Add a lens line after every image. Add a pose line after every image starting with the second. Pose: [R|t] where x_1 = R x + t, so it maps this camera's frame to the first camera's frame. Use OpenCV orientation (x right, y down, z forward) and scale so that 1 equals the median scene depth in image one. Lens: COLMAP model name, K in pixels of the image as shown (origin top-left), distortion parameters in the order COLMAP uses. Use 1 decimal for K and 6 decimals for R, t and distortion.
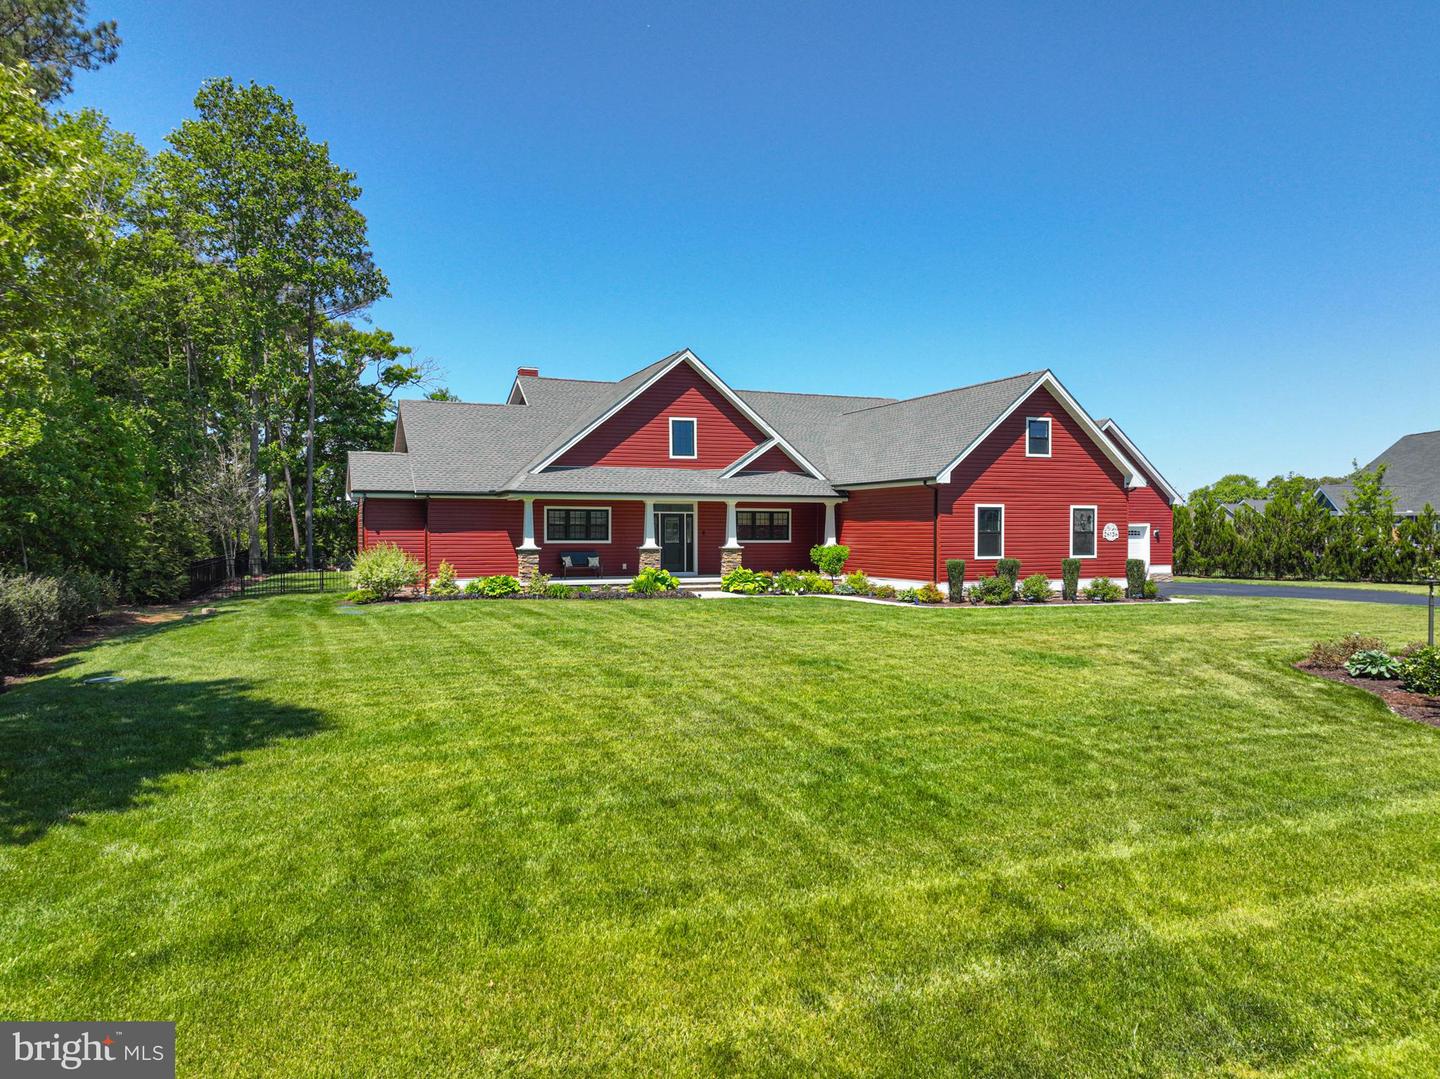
lens RADIAL K [[1022.9, 0, 729.8], [0, 1022.9, 543.5], [0, 0, 1]] dist [0.003243, 0.005379]
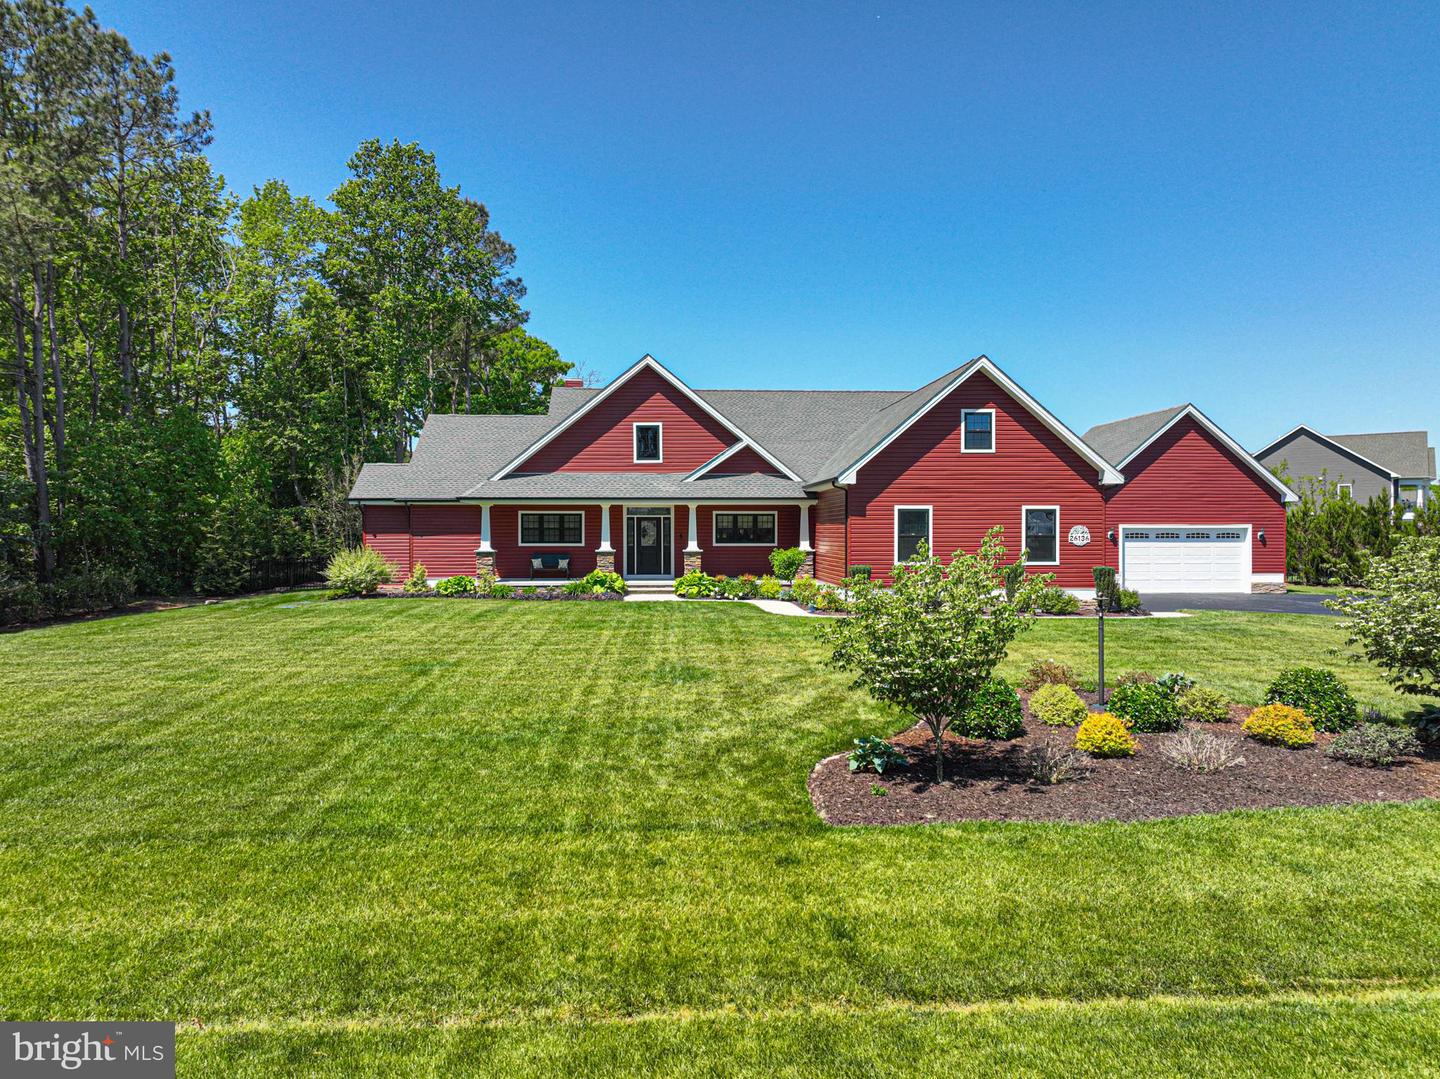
lens RADIAL K [[1022.9, 0, 722.6], [0, 1022.9, 537.1], [0, 0, 1]] dist [0.003243, 0.005379]
pose [[0.943386, 0.000920, -0.331696, 0.367447], [-0.003241, 0.999974, -0.006444, -0.003197], [0.331681, 0.007154, 0.943364, 0.070226]]
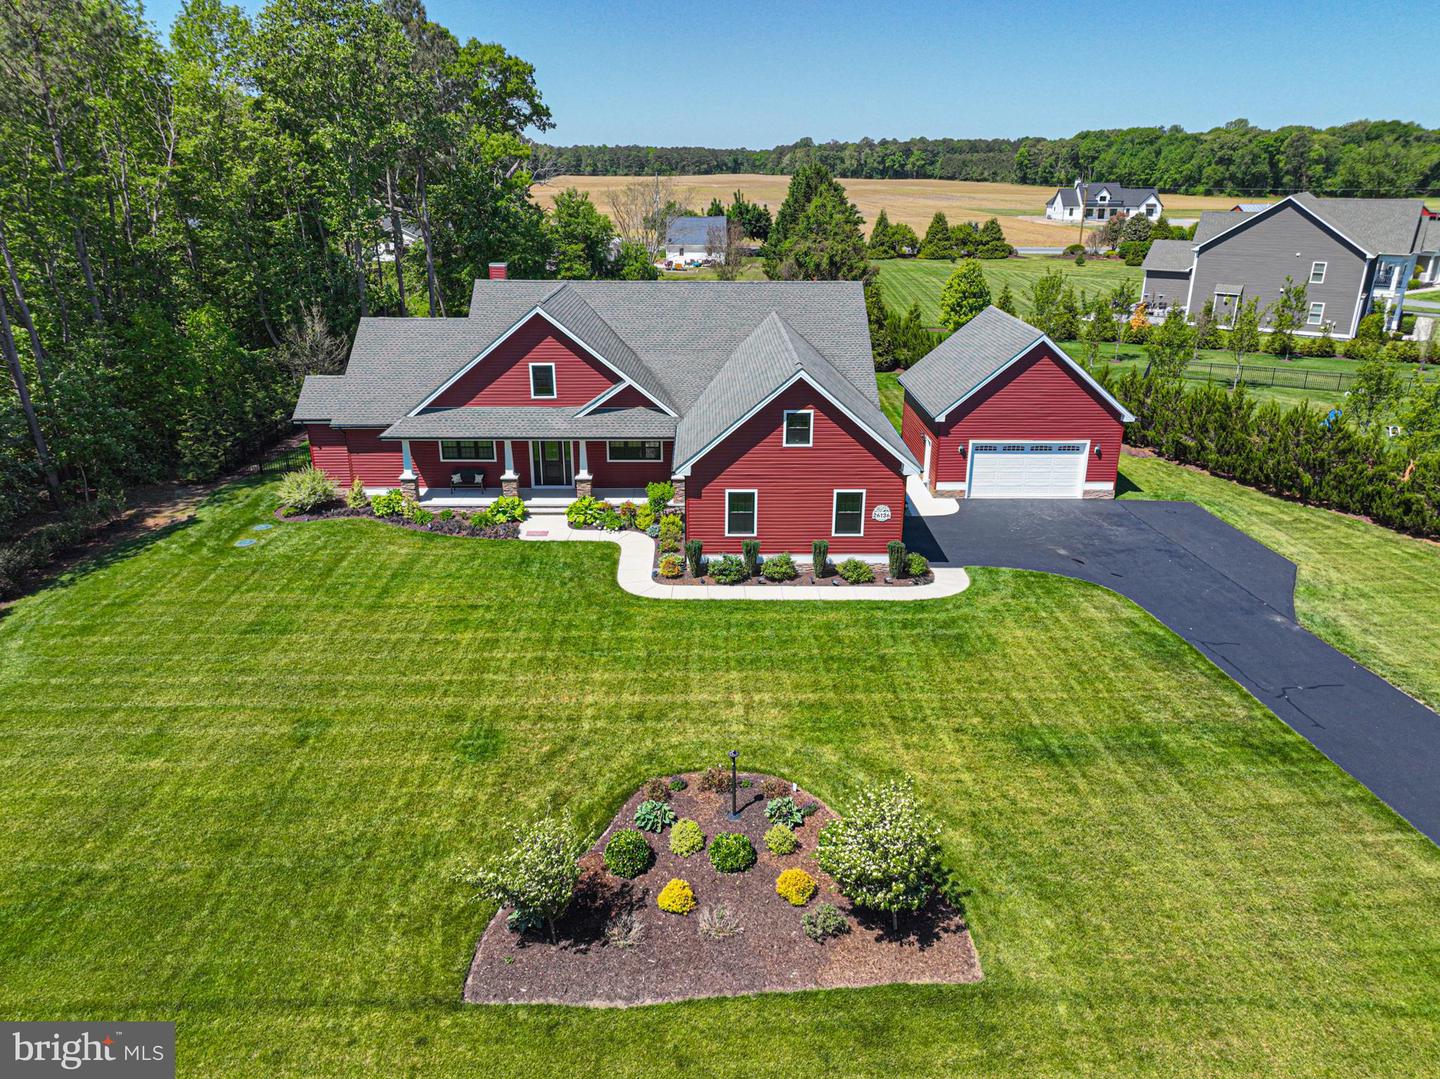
lens RADIAL K [[1022.9, 0, 720.8], [0, 1022.9, 539.1], [0, 0, 1]] dist [0.003243, 0.005379]
pose [[0.926307, 0.135018, -0.351746, 0.580267], [-0.009062, 0.941298, 0.337455, -0.331951], [0.376661, -0.309400, 0.873154, 0.014380]]
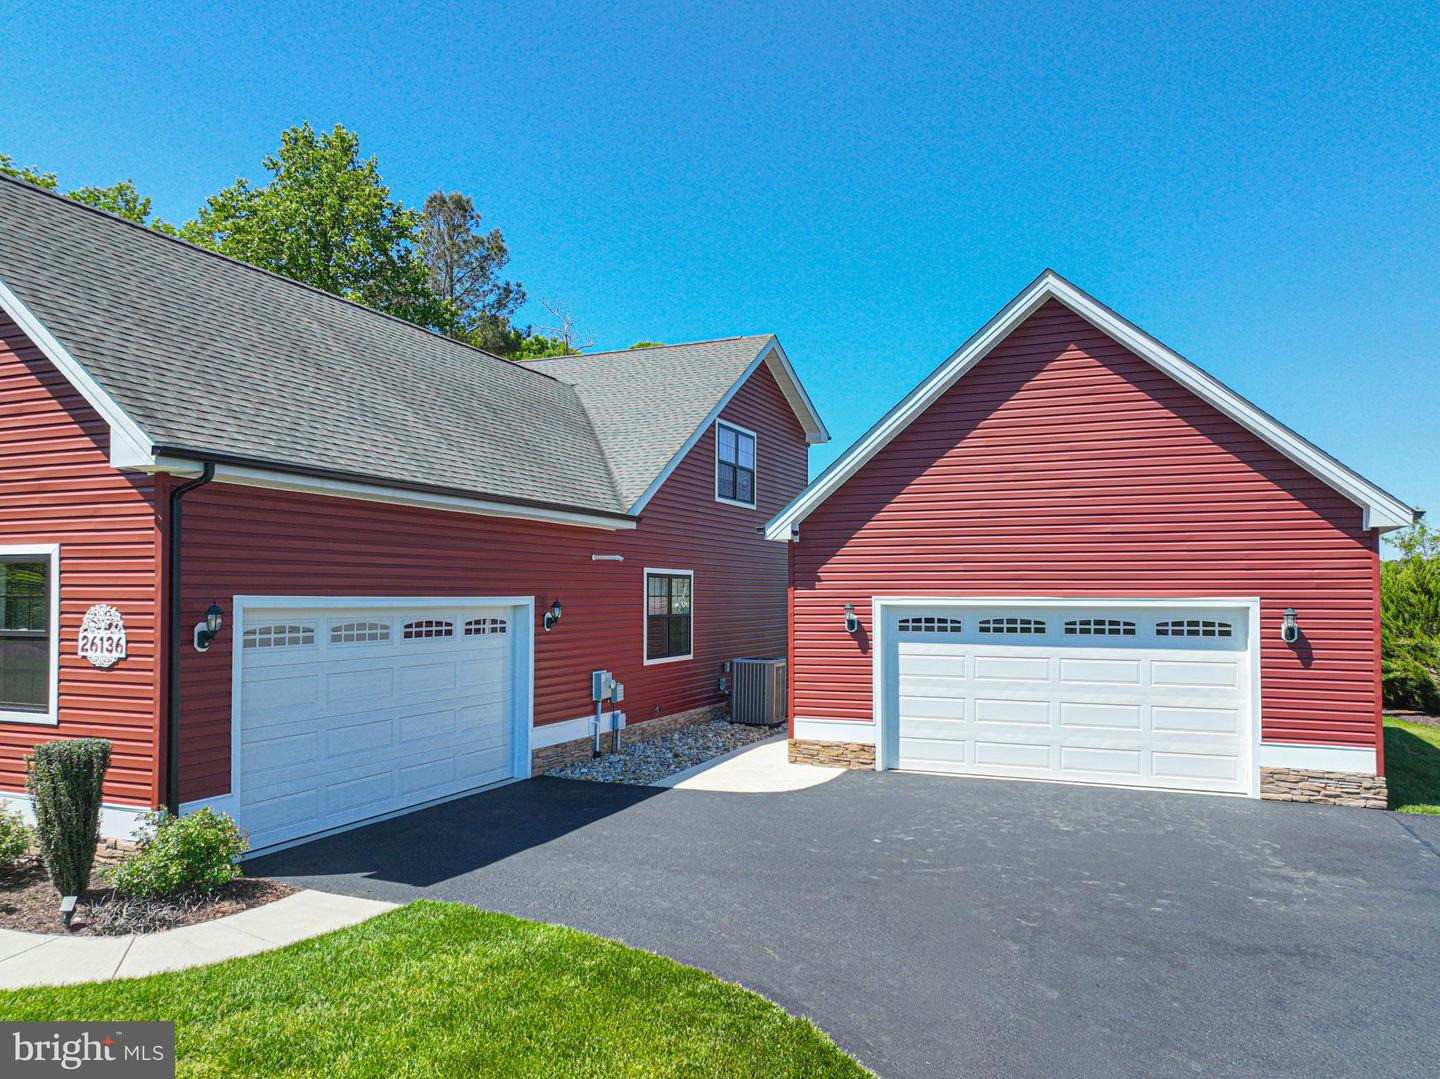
lens RADIAL K [[1022.9, 0, 739.6], [0, 1022.9, 575.2], [0, 0, 1]] dist [0.003243, 0.005379]
pose [[0.694814, -0.013779, -0.719058, 0.683639], [-0.011093, 0.999492, -0.029871, -0.020992], [0.719104, 0.028731, 0.694308, 0.912446]]
